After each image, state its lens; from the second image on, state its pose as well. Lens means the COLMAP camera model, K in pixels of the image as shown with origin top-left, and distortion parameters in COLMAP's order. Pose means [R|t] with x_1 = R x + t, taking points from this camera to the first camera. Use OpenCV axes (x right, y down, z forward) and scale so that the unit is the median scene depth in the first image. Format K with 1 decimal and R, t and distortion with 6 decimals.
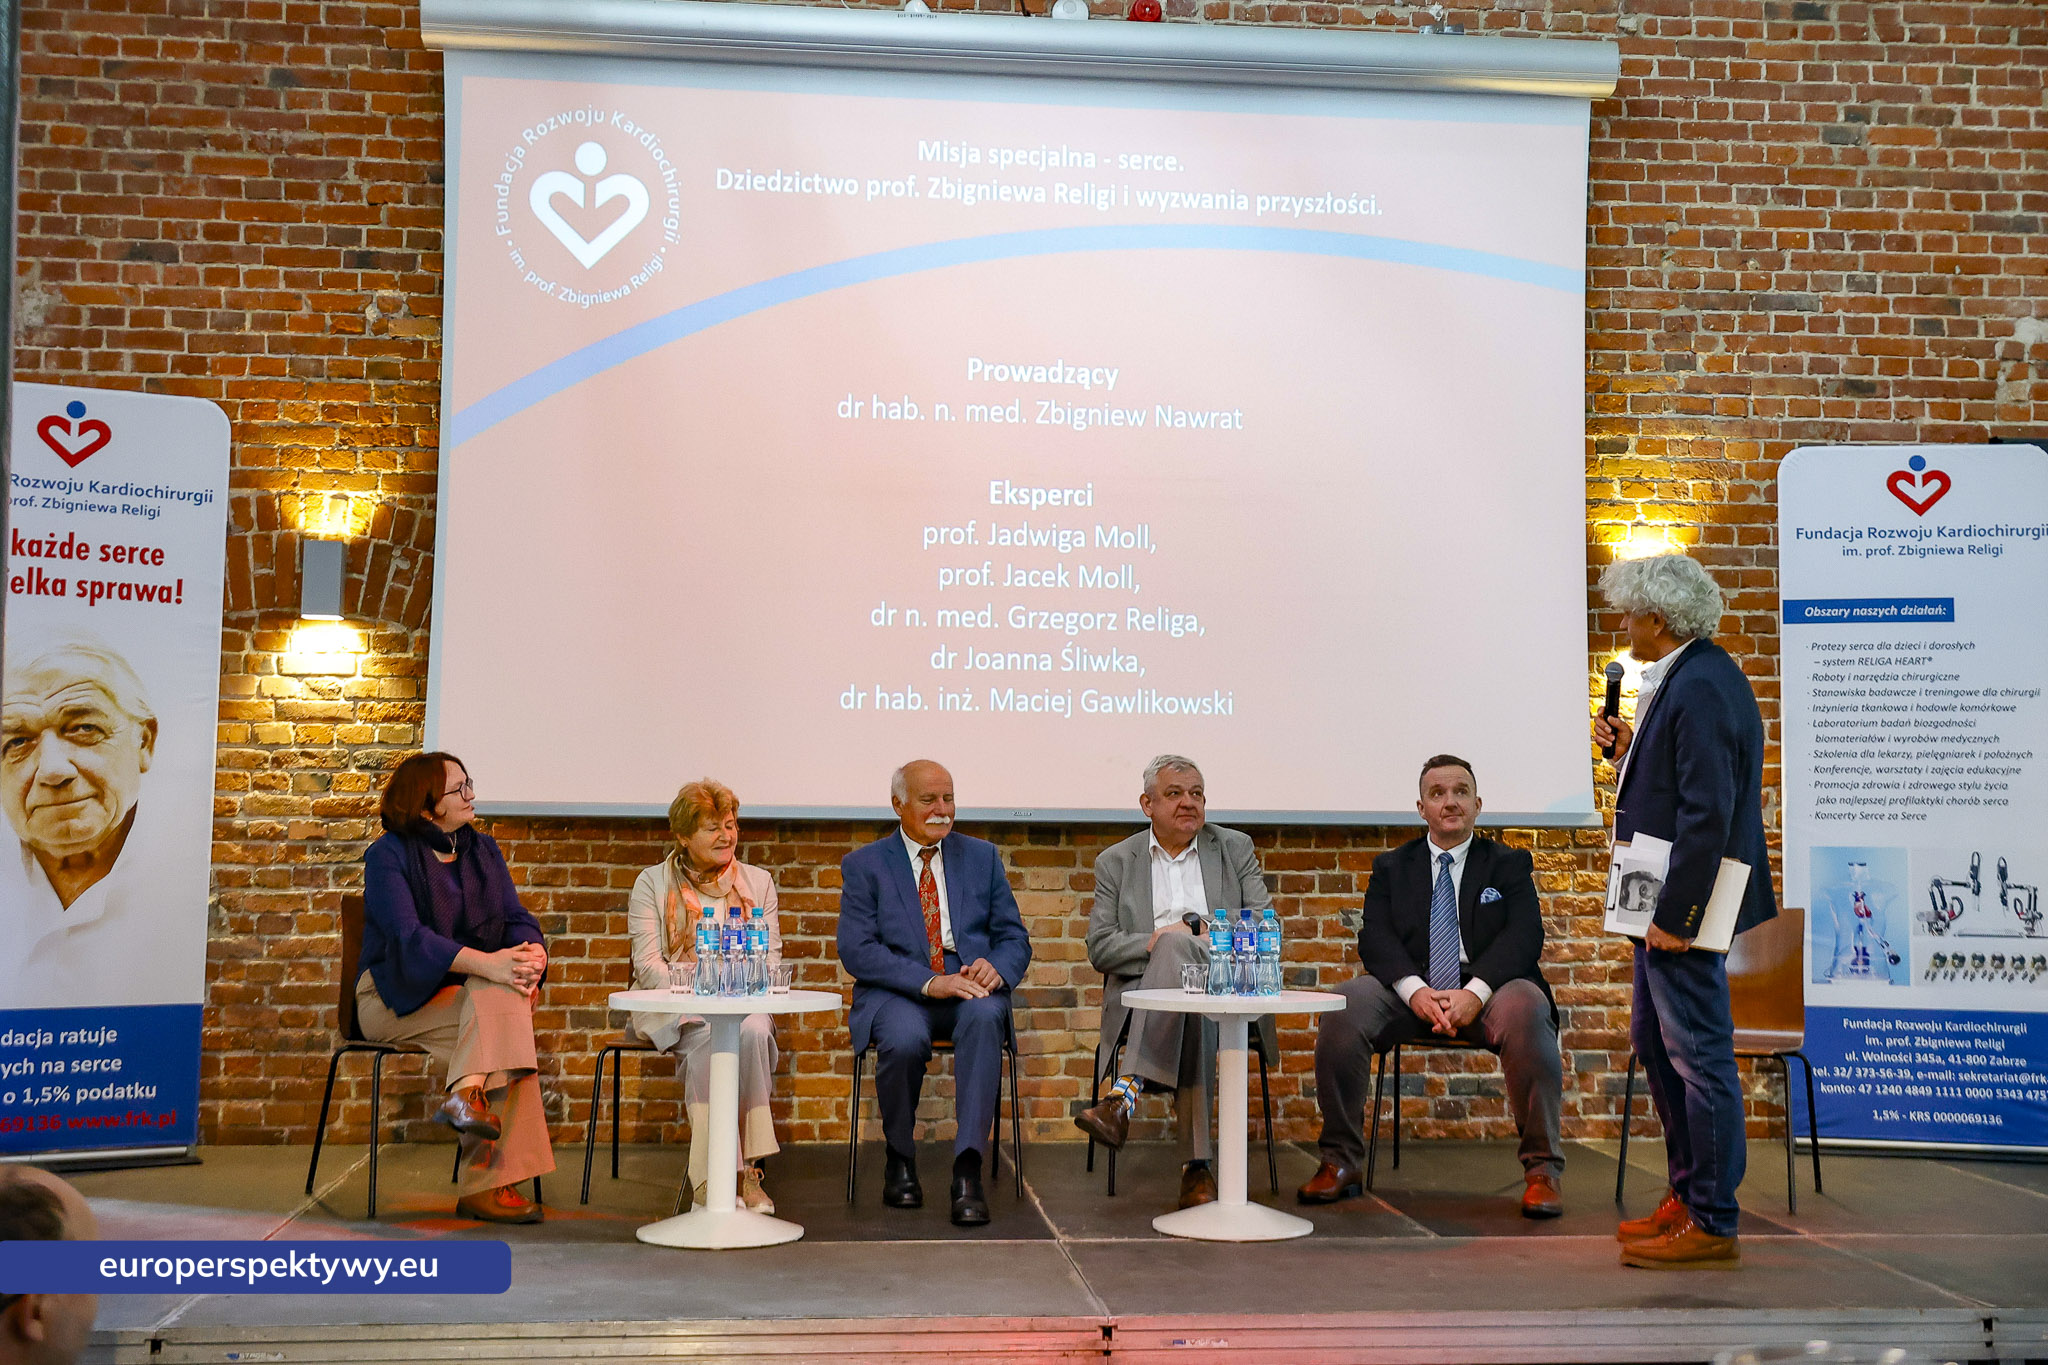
lens RADIAL K [[2398.7, 0, 1065.4], [0, 2398.7, 624.3], [0, 0, 1]] dist [-0.018532, 0.086528]
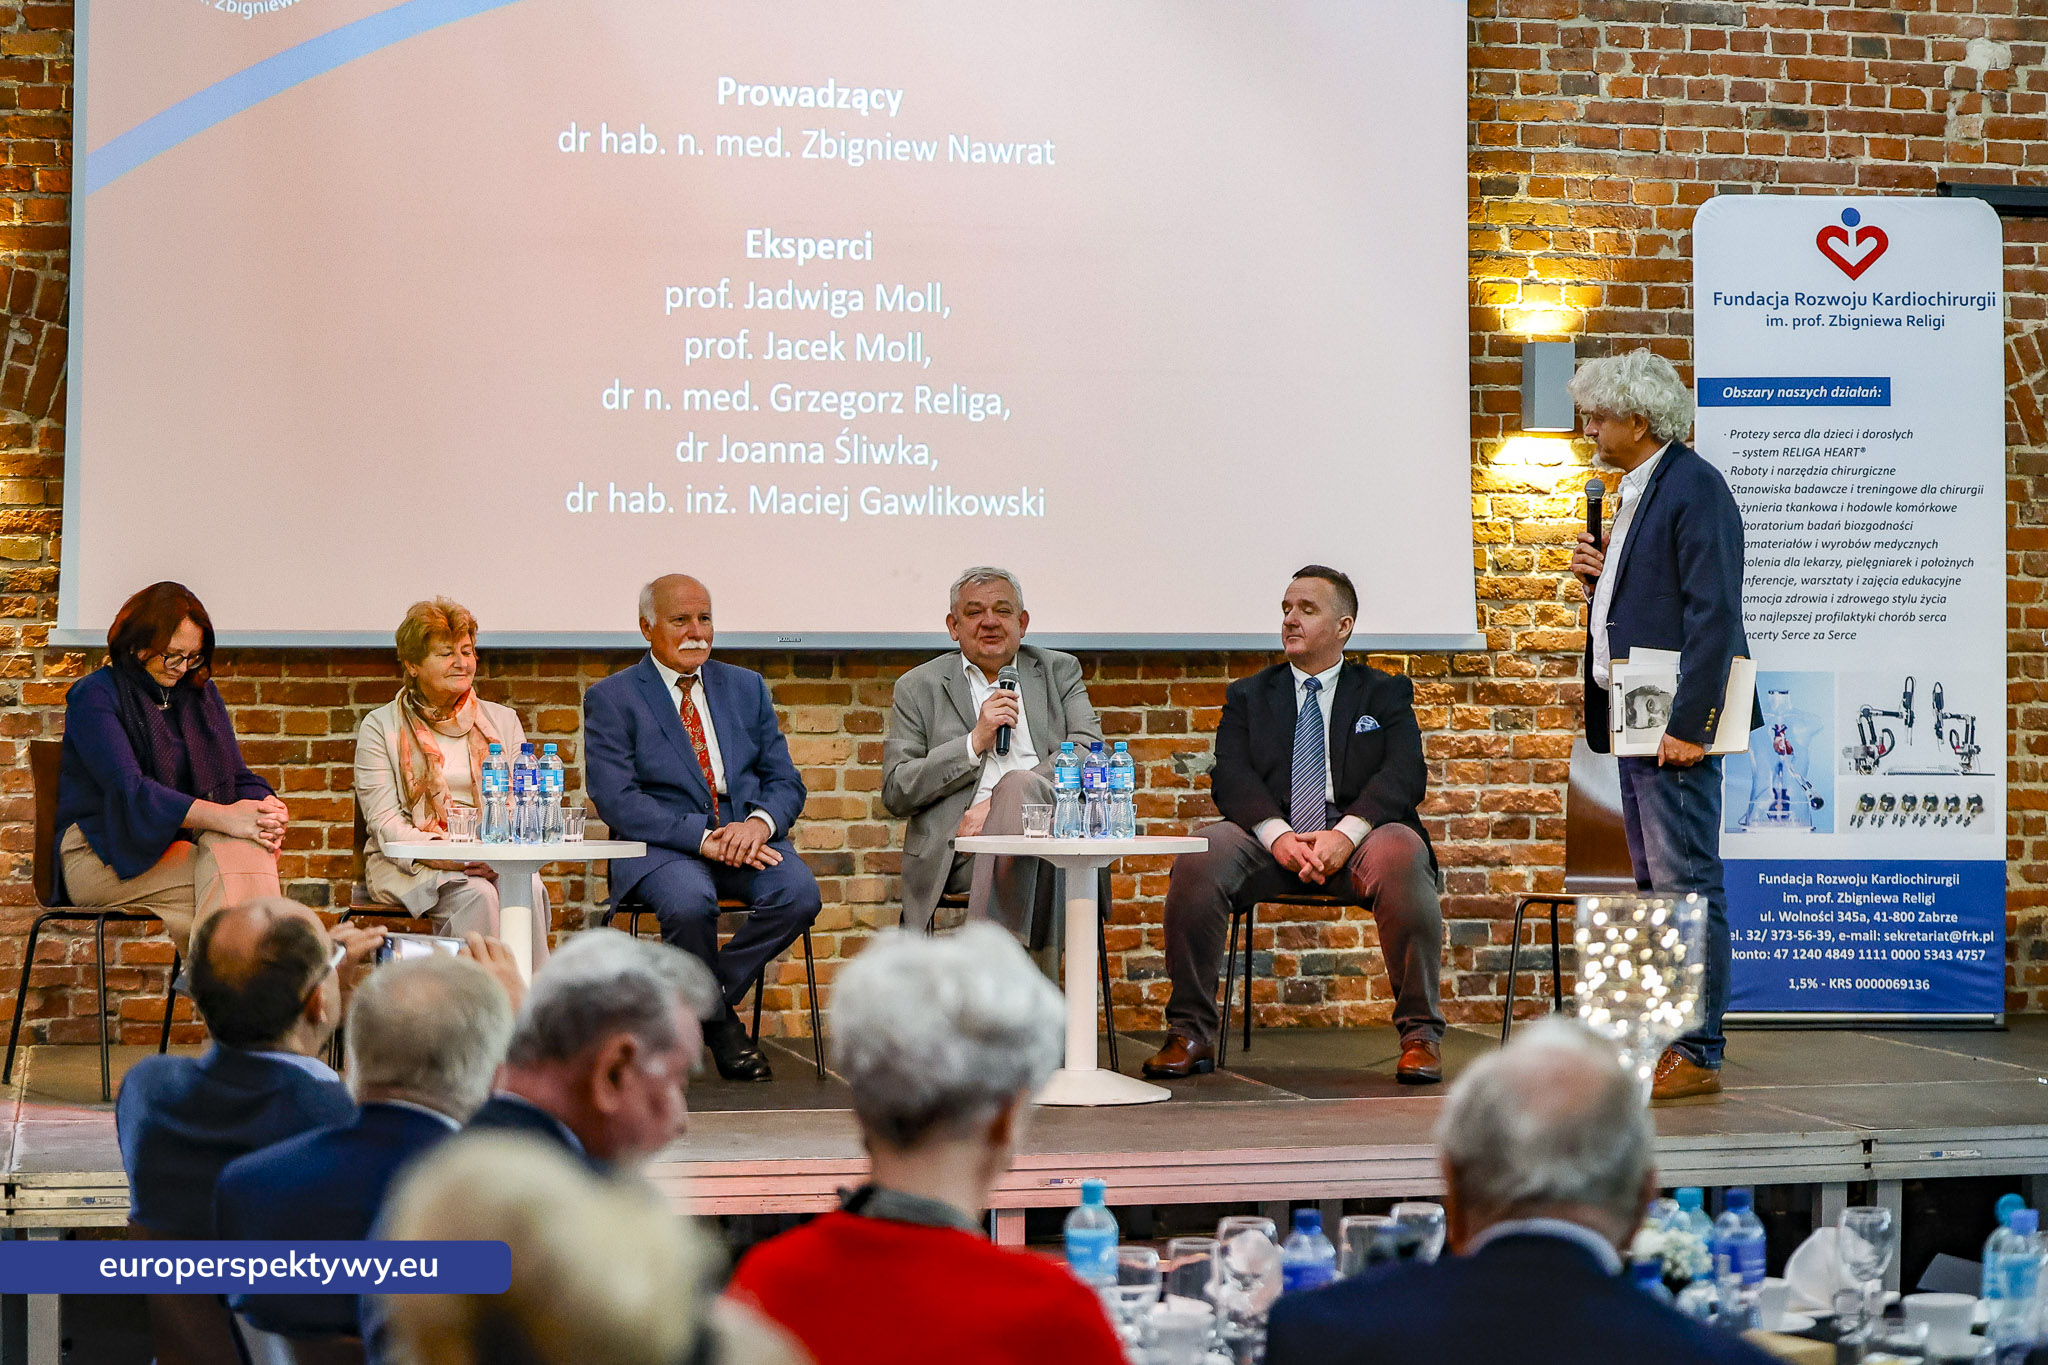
lens RADIAL K [[4099.3, 0, 1024.0], [0, 4099.3, 682.5], [0, 0, 1]] dist [-0.347426, 0.267288]
pose [[0.993538, -0.008937, 0.113146, -0.095137], [-0.000681, 0.996408, 0.084678, -0.023960], [-0.113496, -0.084207, 0.989963, -0.382550]]
